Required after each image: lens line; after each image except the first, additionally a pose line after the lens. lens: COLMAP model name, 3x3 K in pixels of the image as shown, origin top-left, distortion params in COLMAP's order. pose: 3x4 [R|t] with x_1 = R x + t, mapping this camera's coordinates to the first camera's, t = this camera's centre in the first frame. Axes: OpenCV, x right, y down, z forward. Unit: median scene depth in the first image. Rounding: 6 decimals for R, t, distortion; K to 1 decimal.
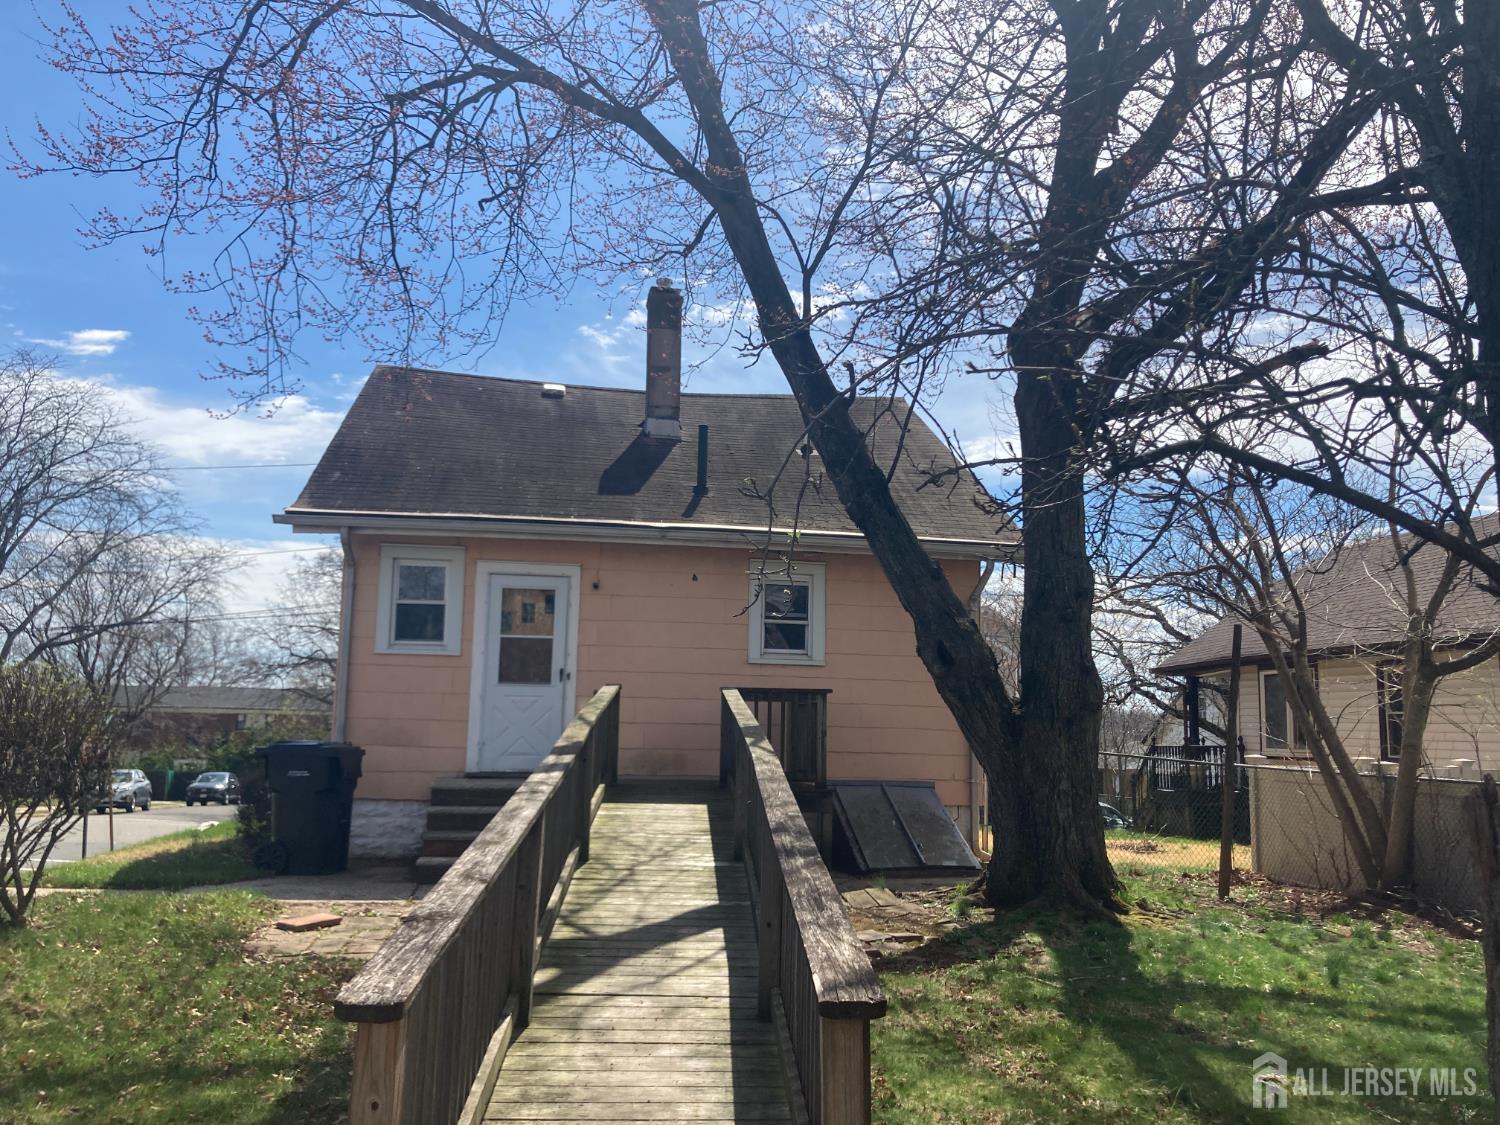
lens RADIAL K [[1225.8, 0, 750.0], [0, 1225.8, 562.5], [0, 0, 1]] dist [-0.001599, 0.004474]
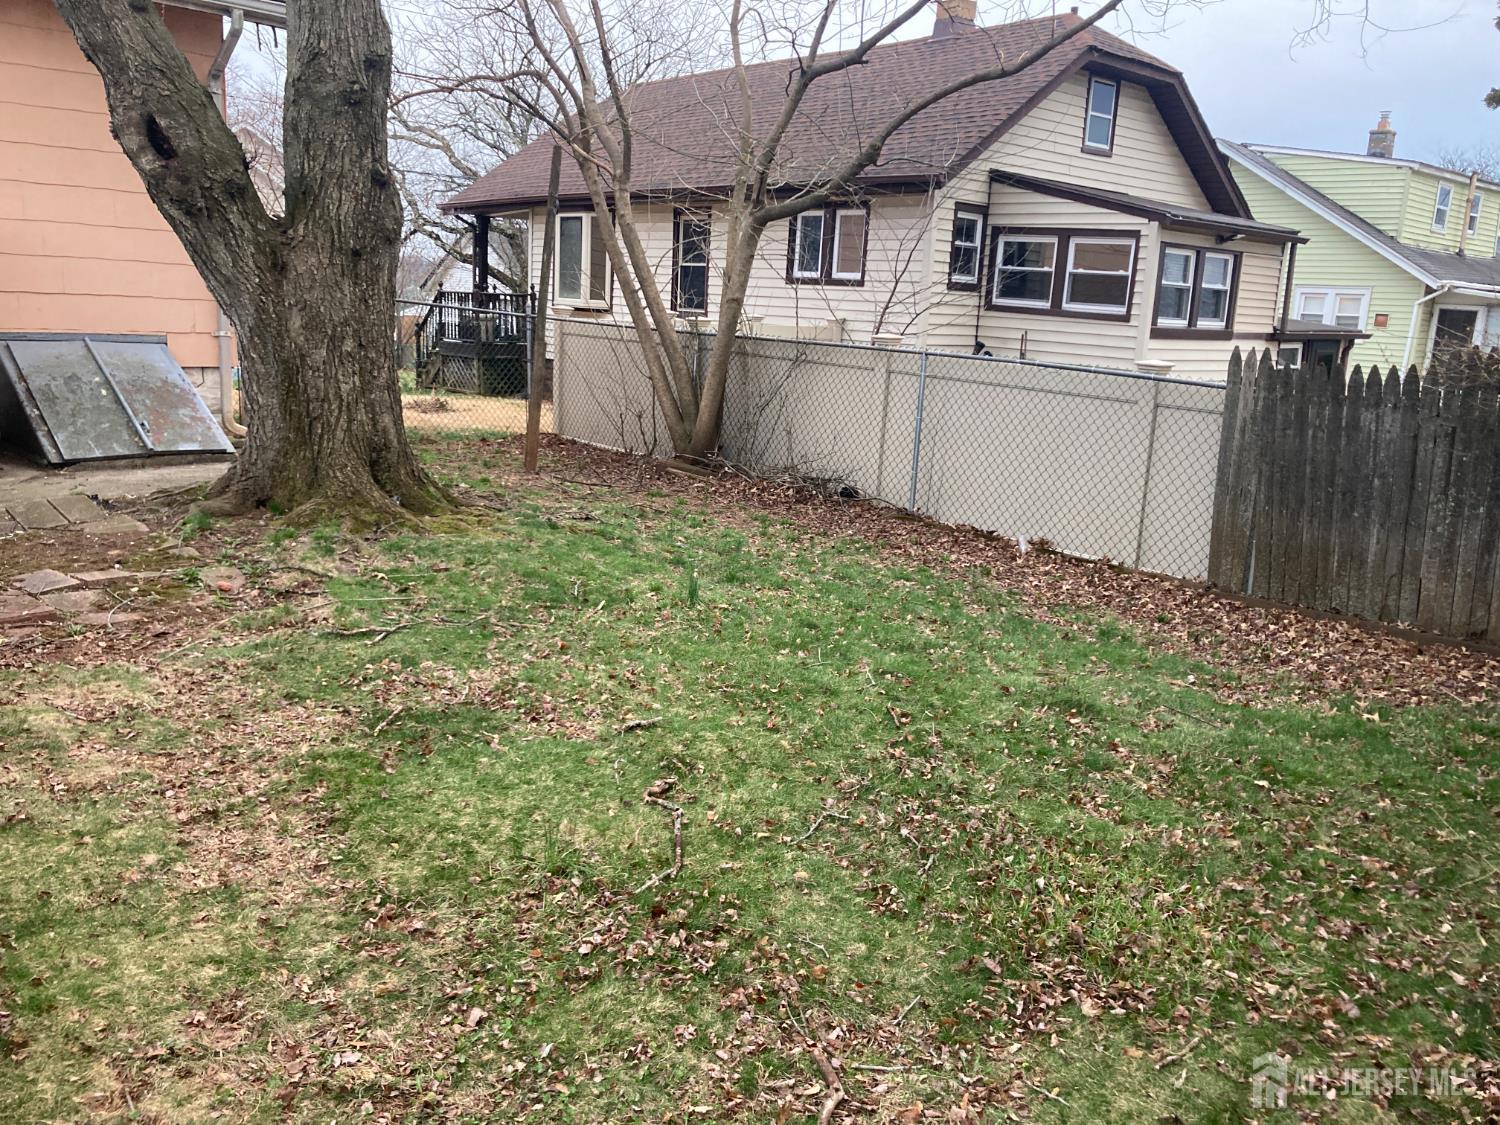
lens RADIAL K [[1225.8, 0, 750.0], [0, 1225.8, 562.5], [0, 0, 1]] dist [-0.001599, 0.004474]
pose [[0.843662, -0.091004, 0.529106, 0.048595], [-0.105075, 0.938480, 0.328958, 0.031565], [-0.526493, -0.333125, 0.782198, 0.213428]]
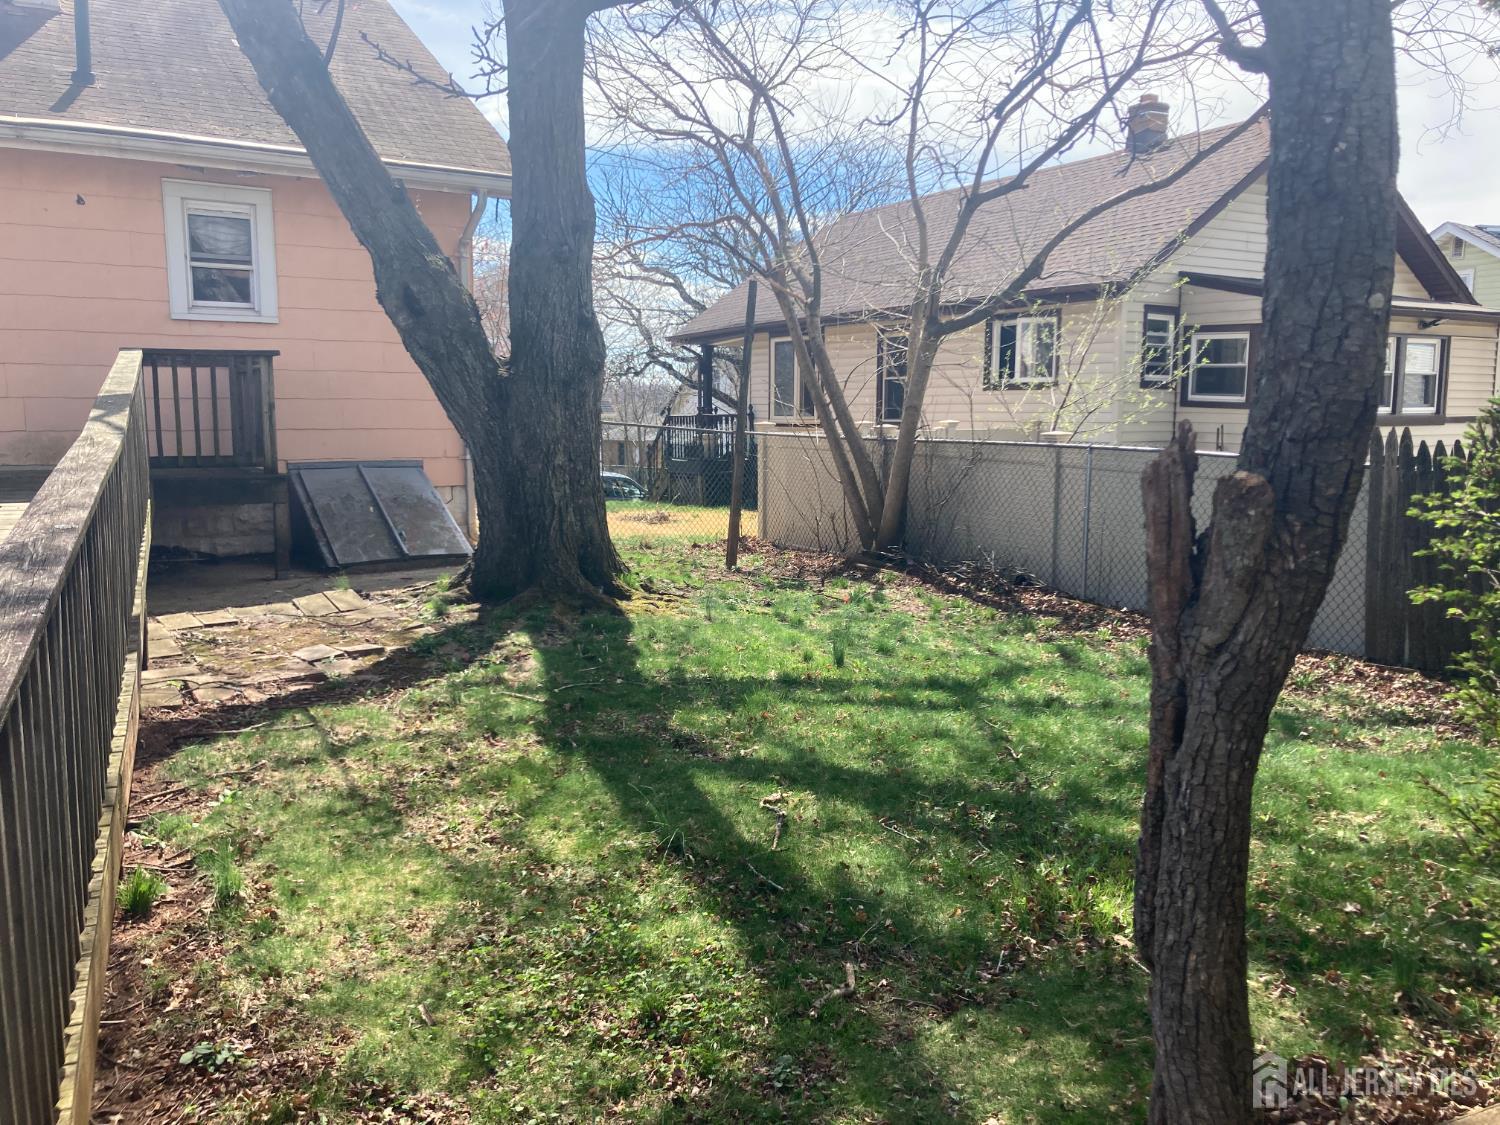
lens RADIAL K [[1229.9, 0, 750.0], [0, 1229.9, 562.5], [0, 0, 1]] dist [0.012765, -0.001519]
pose [[0.929391, -0.062964, 0.363686, 0.048812], [-0.033664, 0.966775, 0.253404, 0.022896], [-0.367558, -0.247754, 0.896392, 0.127612]]
